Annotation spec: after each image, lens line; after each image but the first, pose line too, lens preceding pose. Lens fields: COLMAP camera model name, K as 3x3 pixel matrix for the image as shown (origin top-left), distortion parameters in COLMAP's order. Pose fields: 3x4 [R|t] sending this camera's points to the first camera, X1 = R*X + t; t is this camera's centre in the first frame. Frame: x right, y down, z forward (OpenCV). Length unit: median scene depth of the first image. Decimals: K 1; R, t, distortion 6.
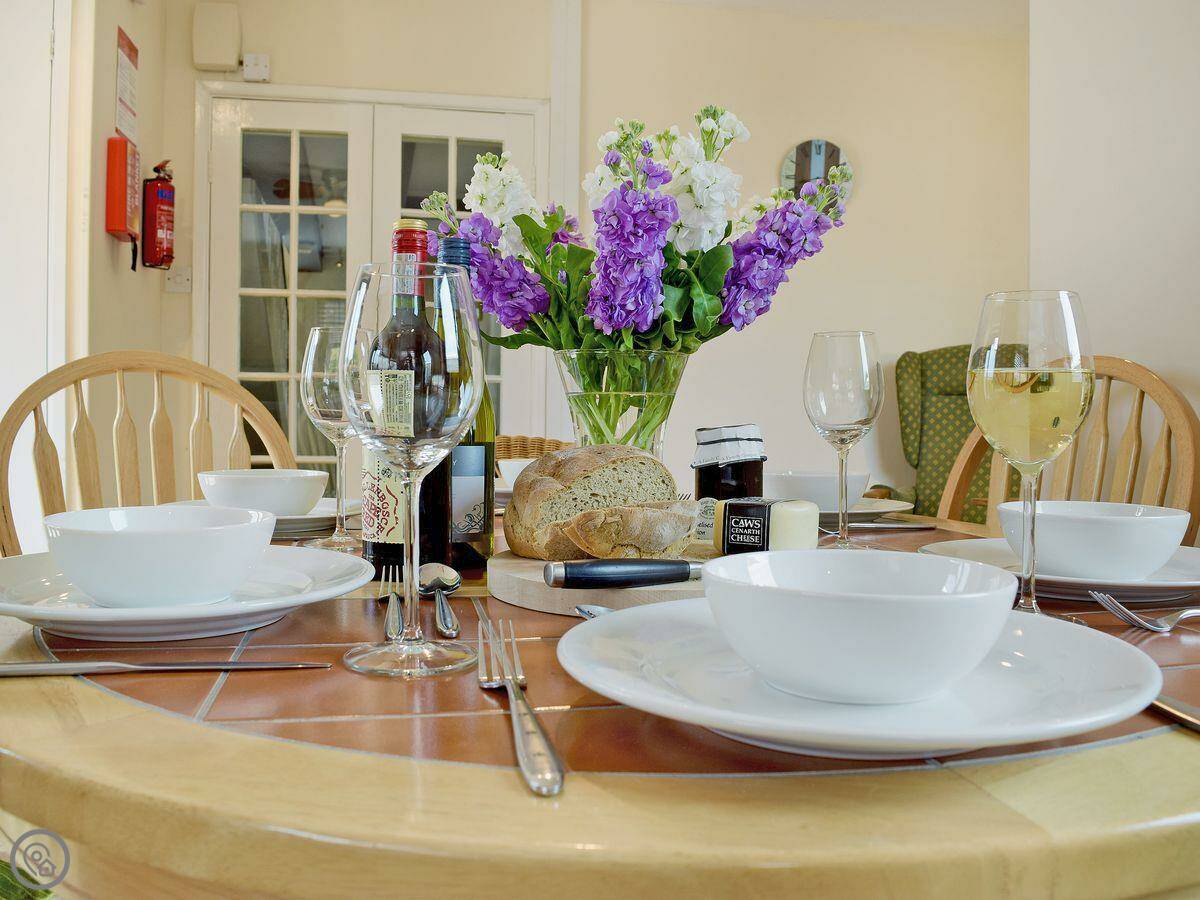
lens RADIAL K [[1059.6, 0, 600.0], [0, 1059.6, 450.0], [0, 0, 1]] dist [-0.090985, 0.001359]
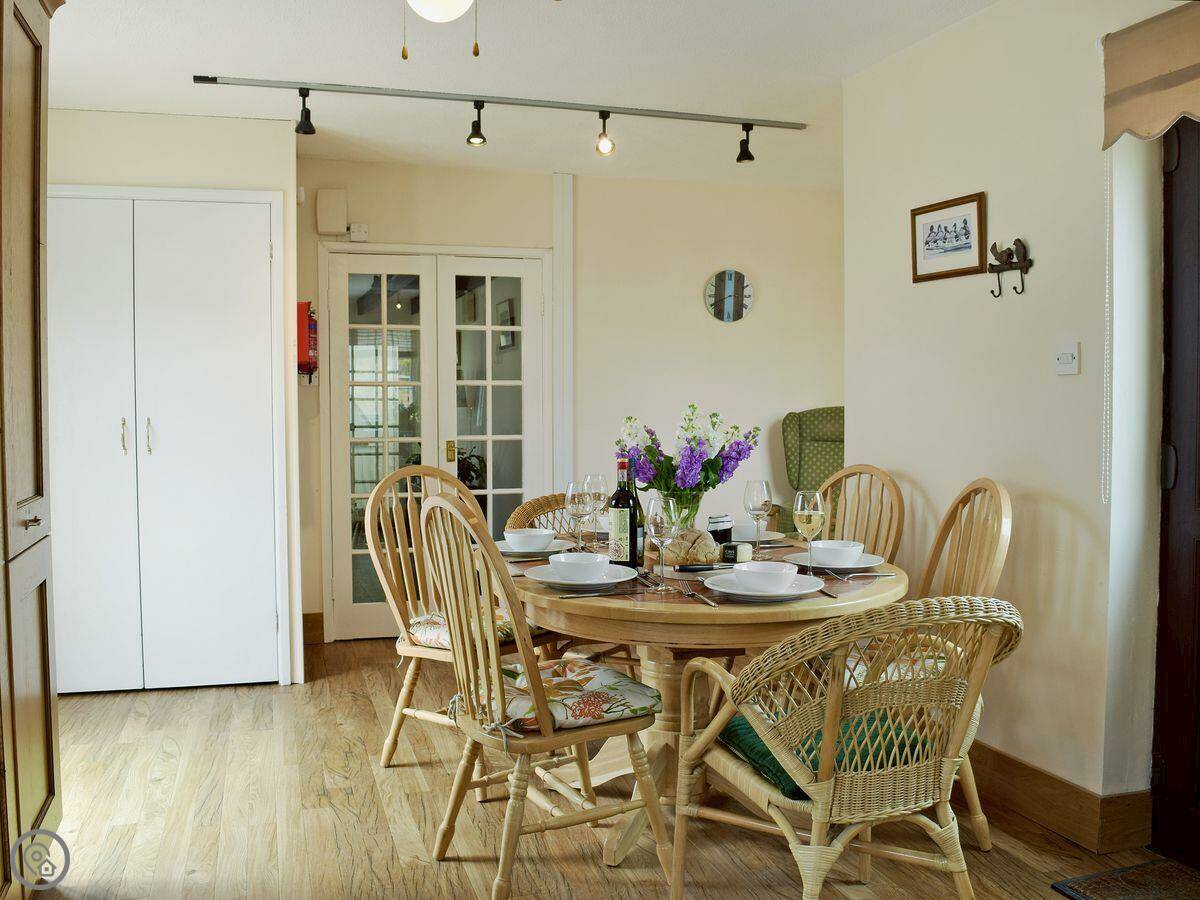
lens RADIAL K [[1059.6, 0, 600.0], [0, 1059.6, 450.0], [0, 0, 1]] dist [-0.090985, 0.001359]
pose [[0.995250, -0.017893, 0.095691, -0.235006], [0.016786, 0.999783, 0.012362, -0.120038], [-0.095891, -0.010697, 0.995334, -0.910730]]
